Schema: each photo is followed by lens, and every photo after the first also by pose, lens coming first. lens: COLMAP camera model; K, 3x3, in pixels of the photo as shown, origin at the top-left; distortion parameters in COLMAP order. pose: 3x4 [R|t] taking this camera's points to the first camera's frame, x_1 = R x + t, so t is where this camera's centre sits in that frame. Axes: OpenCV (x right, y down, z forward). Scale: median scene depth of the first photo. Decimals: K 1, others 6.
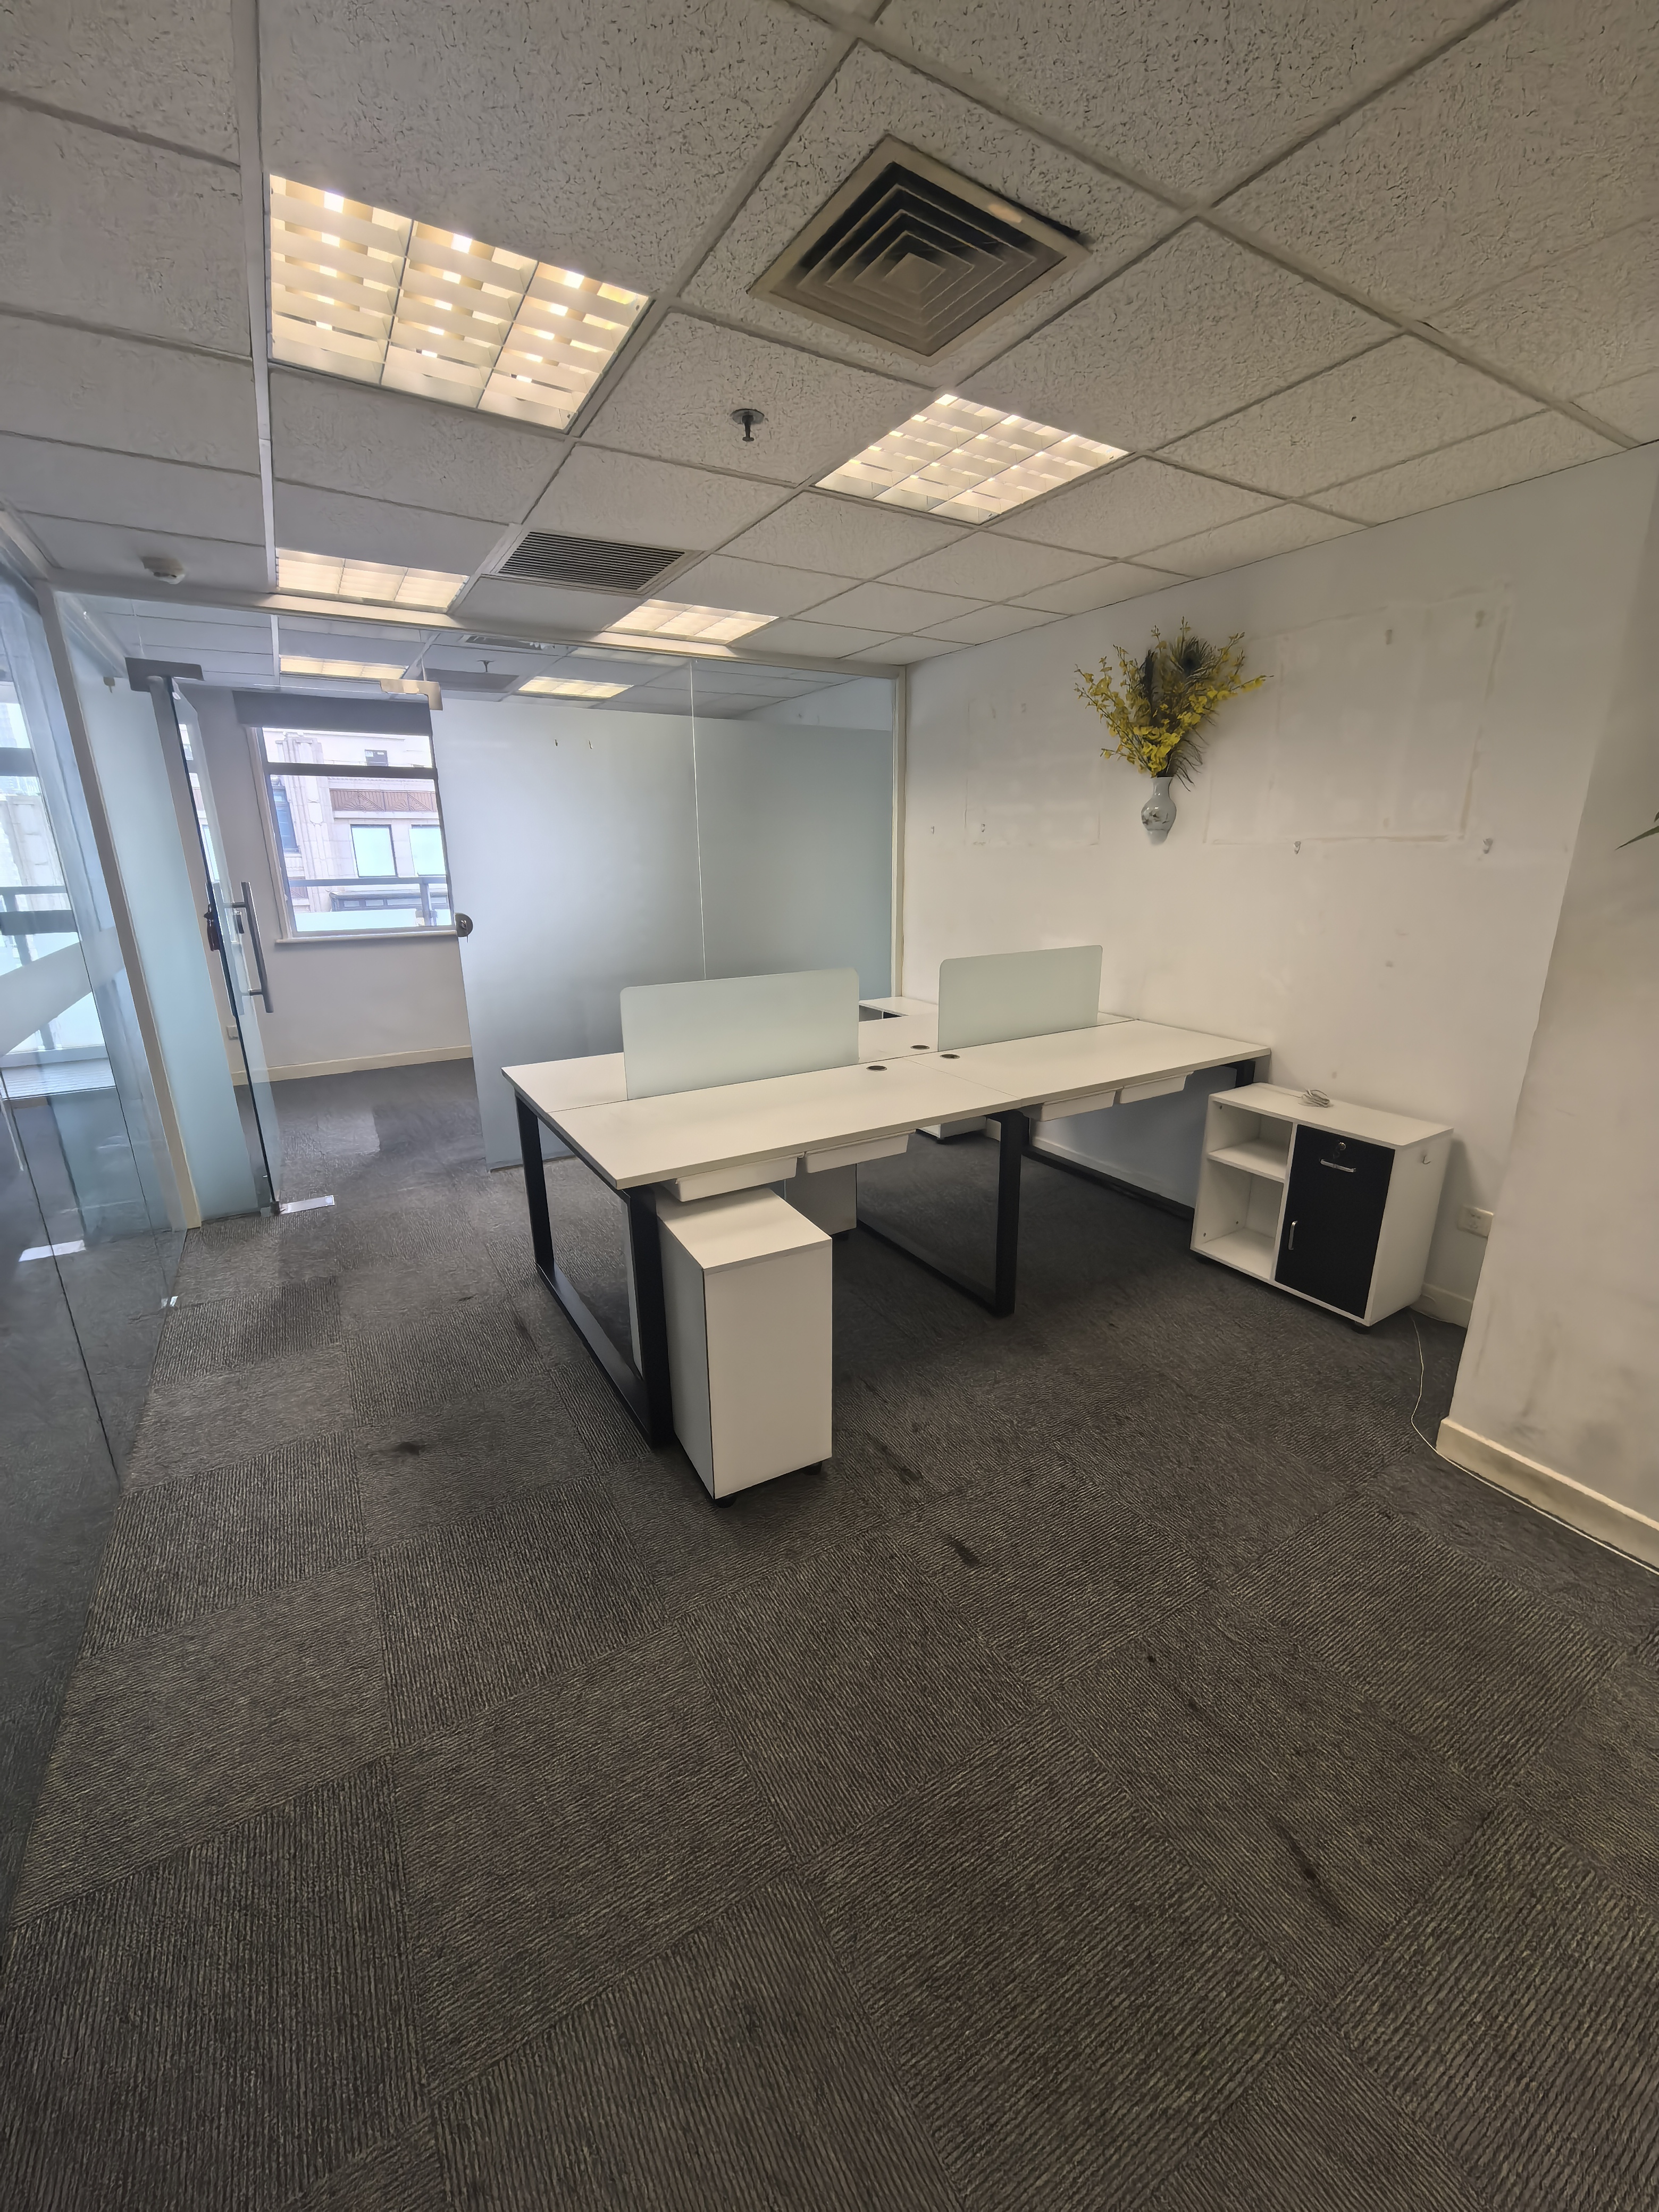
lens RADIAL K [[873.4, 0, 843.4], [0, 873.4, 1101.2], [0, 0, 1]] dist [-0.001964, 0.000873]
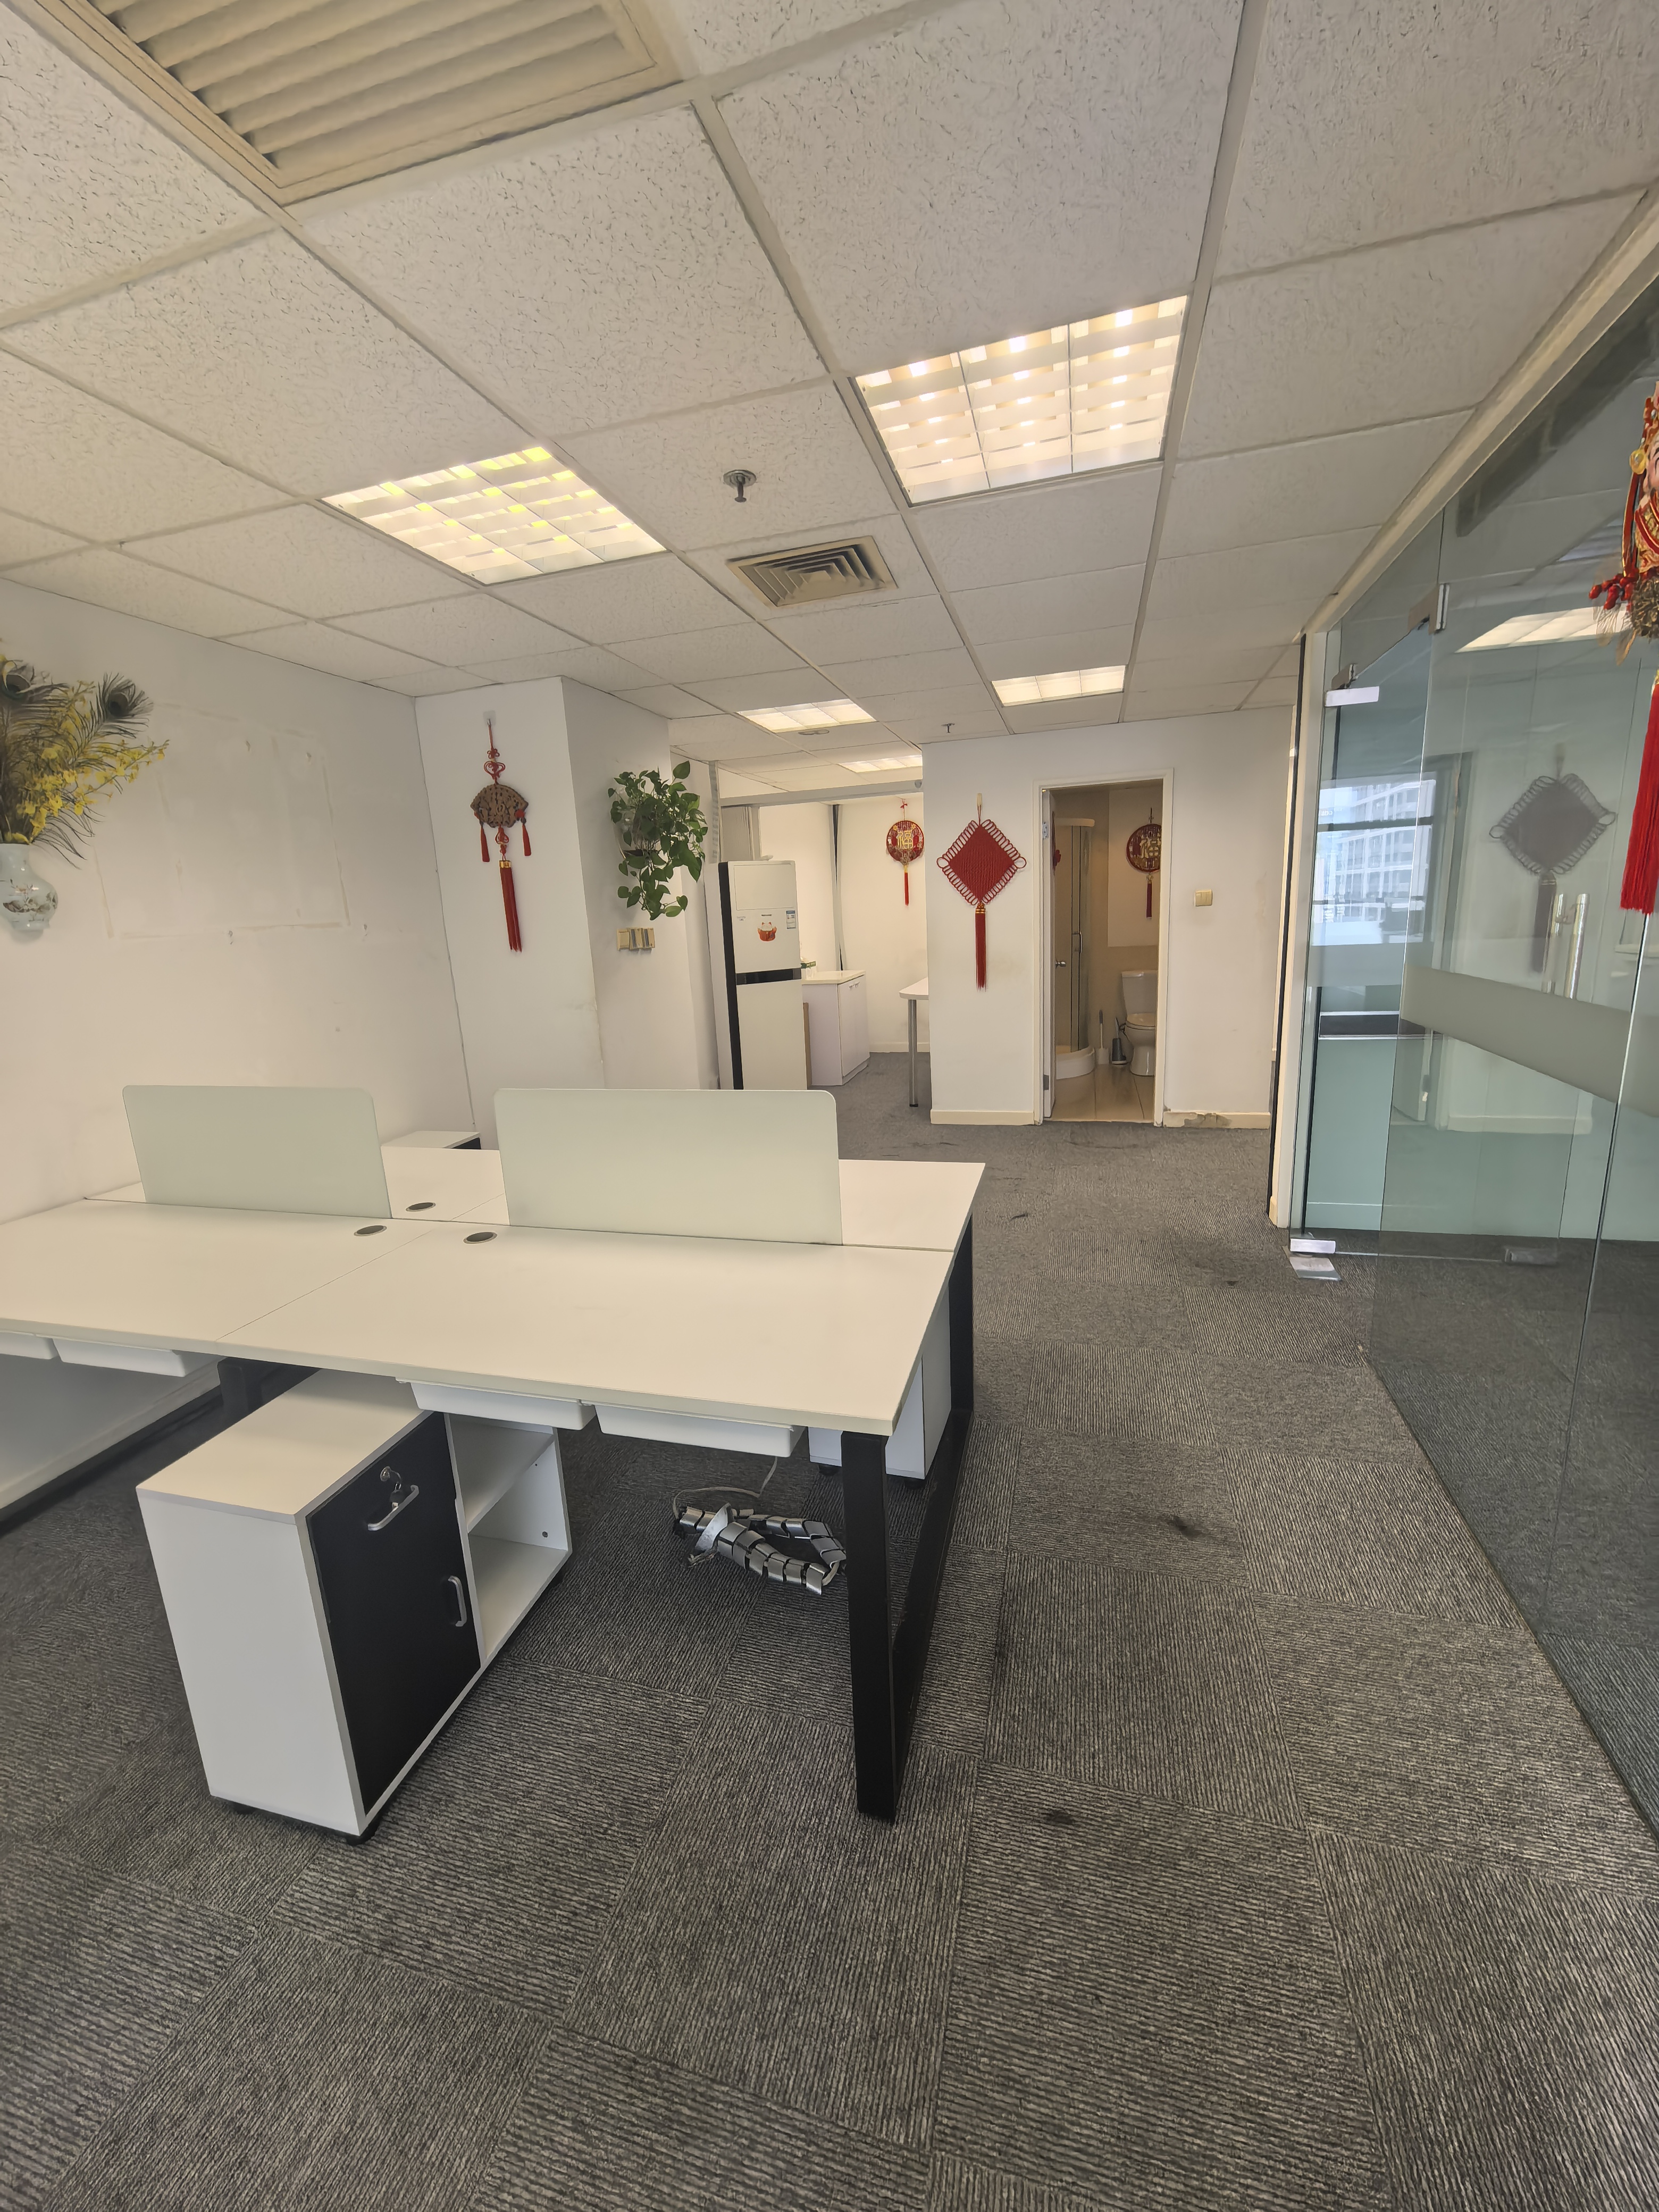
lens RADIAL K [[873.4, 0, 828.1], [0, 873.4, 1107.7], [0, 0, 1]] dist [-0.001964, 0.000873]
pose [[-0.669025, -0.119541, 0.733563, -0.863240], [0.268356, 0.881549, 0.388402, -0.431810], [-0.693102, 0.456707, -0.557699, 1.563851]]
